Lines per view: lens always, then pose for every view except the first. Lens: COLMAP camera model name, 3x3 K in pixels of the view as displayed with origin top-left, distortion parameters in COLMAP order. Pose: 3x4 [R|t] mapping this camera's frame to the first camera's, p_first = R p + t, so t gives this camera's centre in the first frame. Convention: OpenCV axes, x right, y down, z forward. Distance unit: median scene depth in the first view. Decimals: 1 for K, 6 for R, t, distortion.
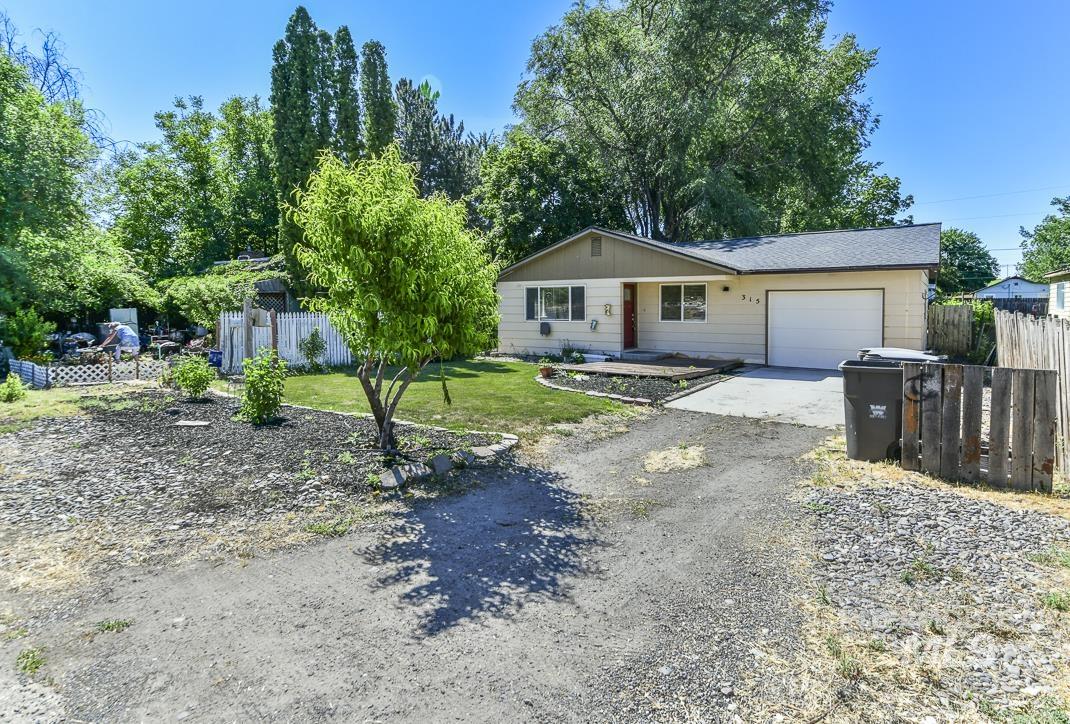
lens RADIAL K [[555.5, 0, 538.4], [0, 555.5, 325.6], [0, 0, 1]] dist [0.000538, -0.000398]
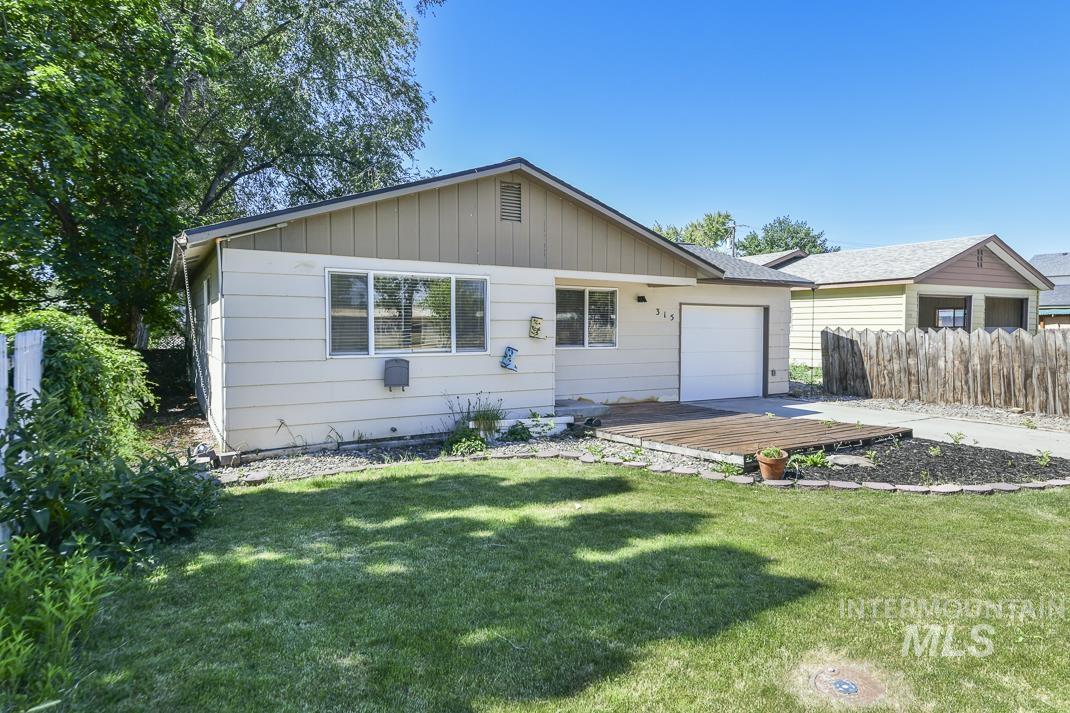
lens RADIAL K [[620.1, 0, 532.0], [0, 620.1, 345.9], [0, 0, 1]] dist [0.003007, -0.001150]
pose [[0.403396, -0.019127, 0.914826, -0.391263], [0.032998, 0.999435, 0.006346, -0.015069], [-0.914430, 0.027628, 0.403799, 0.739172]]
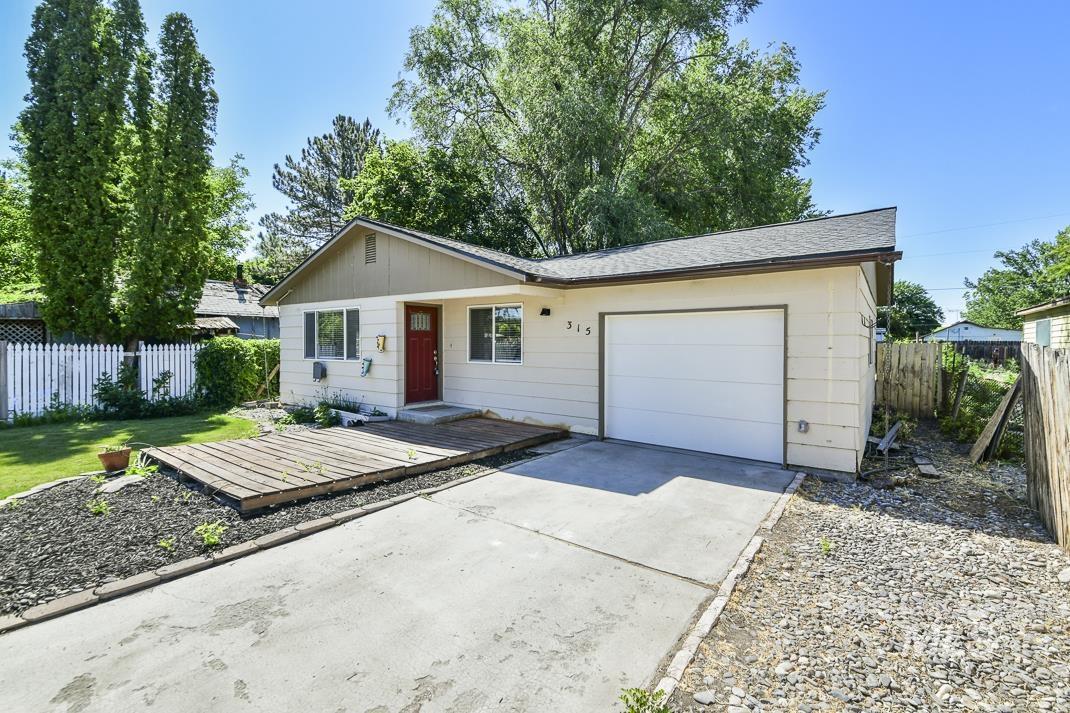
lens RADIAL K [[463.3, 0, 540.6], [0, 463.3, 351.1], [0, 0, 1]] dist [0.013473, -0.000213]
pose [[0.999809, 0.011242, -0.015991, 0.309551], [-0.011638, 0.999622, -0.024914, -0.007876], [0.015705, 0.025095, 0.999562, 0.435913]]
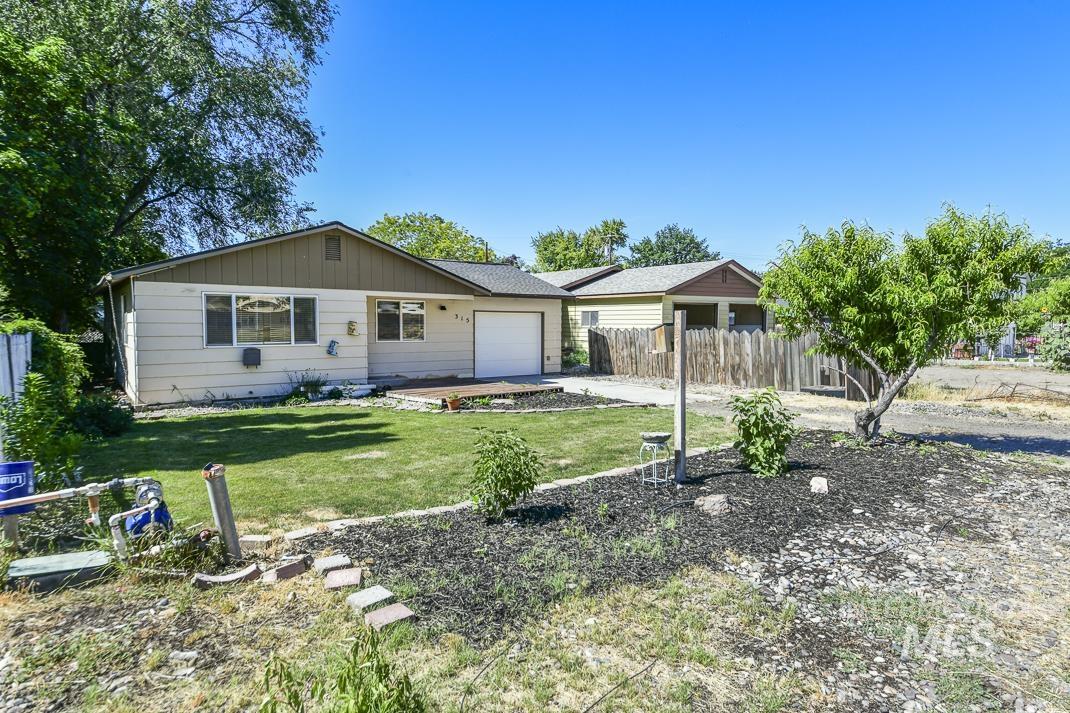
lens RADIAL K [[591.5, 0, 536.7], [0, 591.5, 352.6], [0, 0, 1]] dist [0.029314, -0.041306]
pose [[0.281815, -0.041166, 0.958585, -0.605755], [0.033168, 0.998900, 0.033146, -0.012753], [-0.958895, 0.022453, 0.282871, 0.477864]]
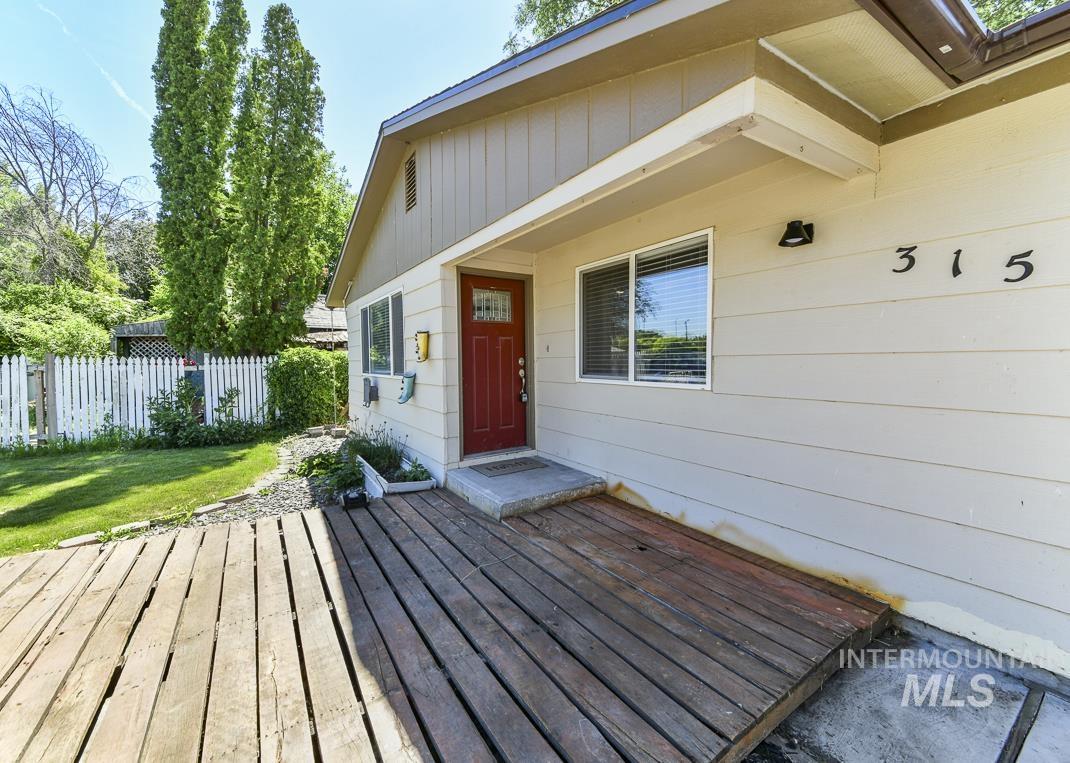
lens RADIAL K [[405.3, 0, 512.3], [0, 405.3, 379.6], [0, 0, 1]] dist [0.001601, 0.000018]
pose [[0.928428, 0.015113, -0.371206, 0.268318], [-0.010444, 0.999839, 0.014586, -0.010833], [0.371367, -0.009665, 0.928436, 0.742341]]
